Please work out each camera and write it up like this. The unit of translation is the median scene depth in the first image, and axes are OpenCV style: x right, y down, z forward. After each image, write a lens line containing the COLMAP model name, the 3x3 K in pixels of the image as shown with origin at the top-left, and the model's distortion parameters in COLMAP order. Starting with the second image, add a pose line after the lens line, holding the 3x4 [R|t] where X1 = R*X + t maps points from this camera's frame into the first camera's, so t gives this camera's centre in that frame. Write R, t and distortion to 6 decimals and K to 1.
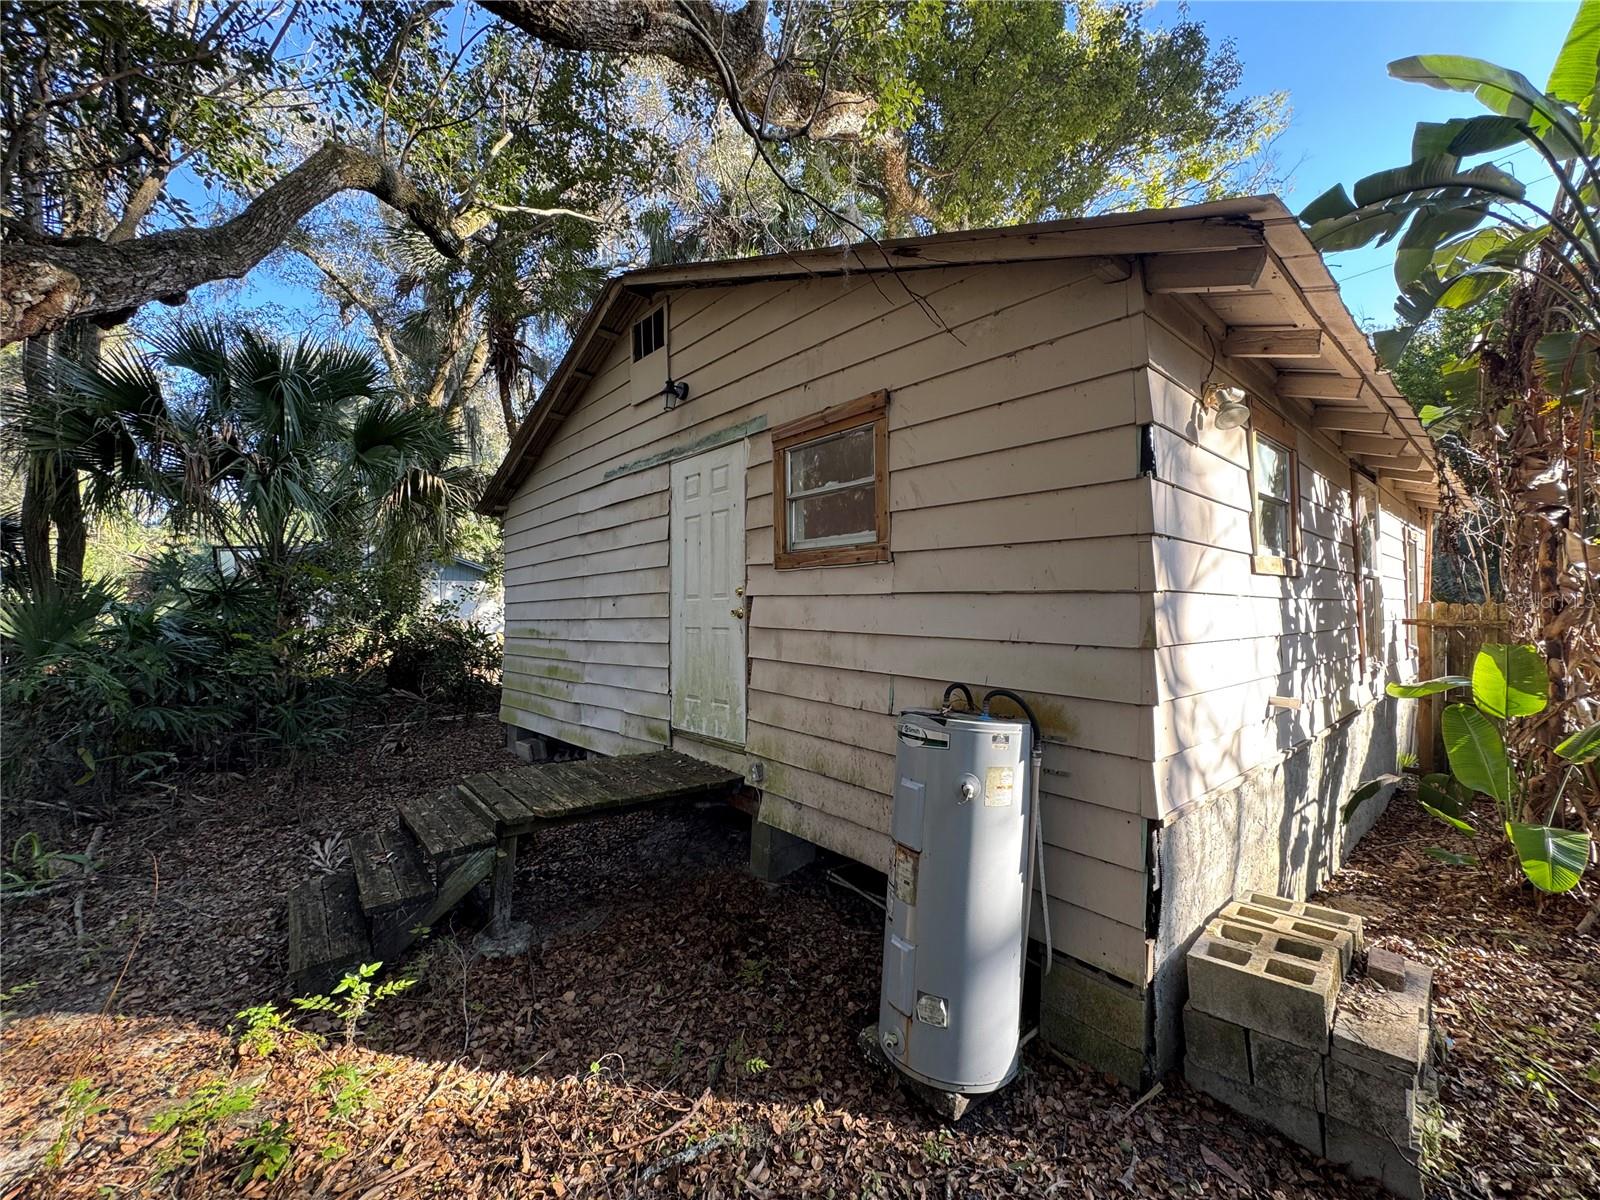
lens RADIAL K [[640.1, 0, 794.5], [0, 640.1, 597.2], [0, 0, 1]] dist [0.000062, 0.000430]
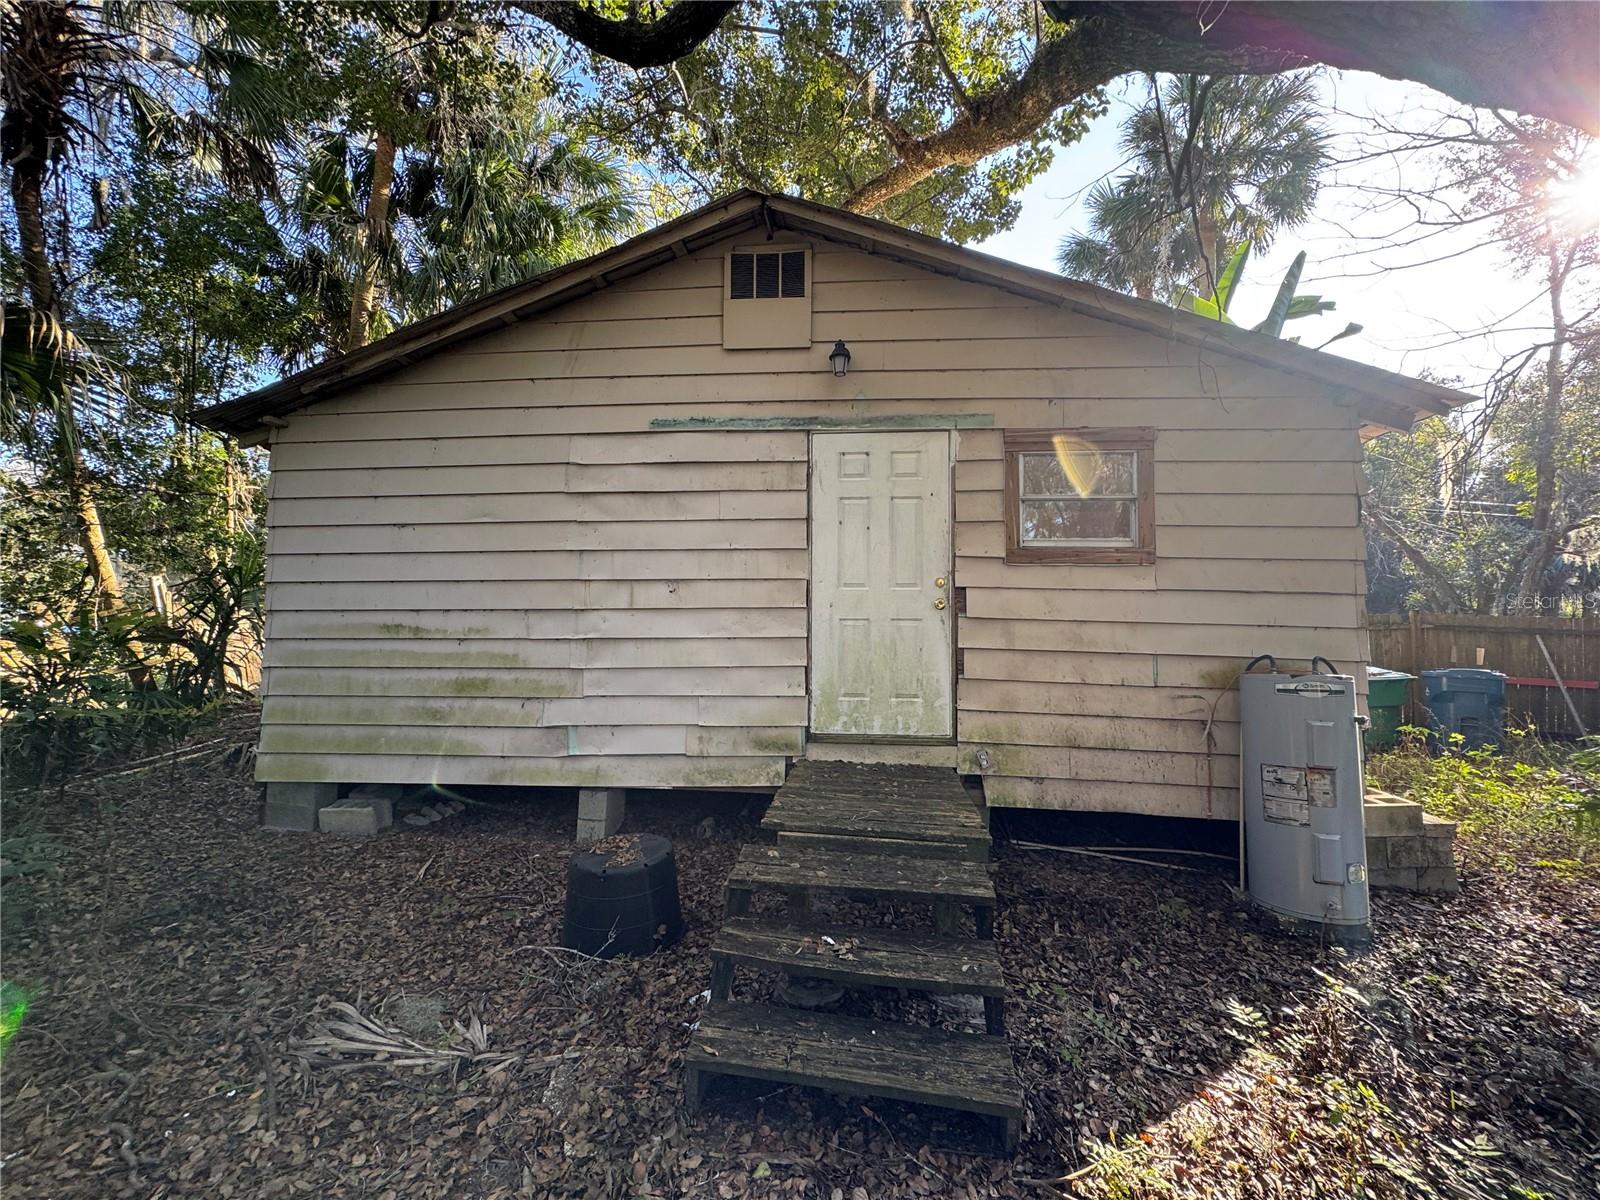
lens RADIAL K [[640.1, 0, 796.4], [0, 640.1, 600.2], [0, 0, 1]] dist [0.000062, 0.000430]
pose [[0.729666, 0.032659, 0.683023, -0.915818], [-0.028046, 0.999448, -0.017828, 0.042488], [-0.683228, -0.006147, 0.730179, 0.423313]]
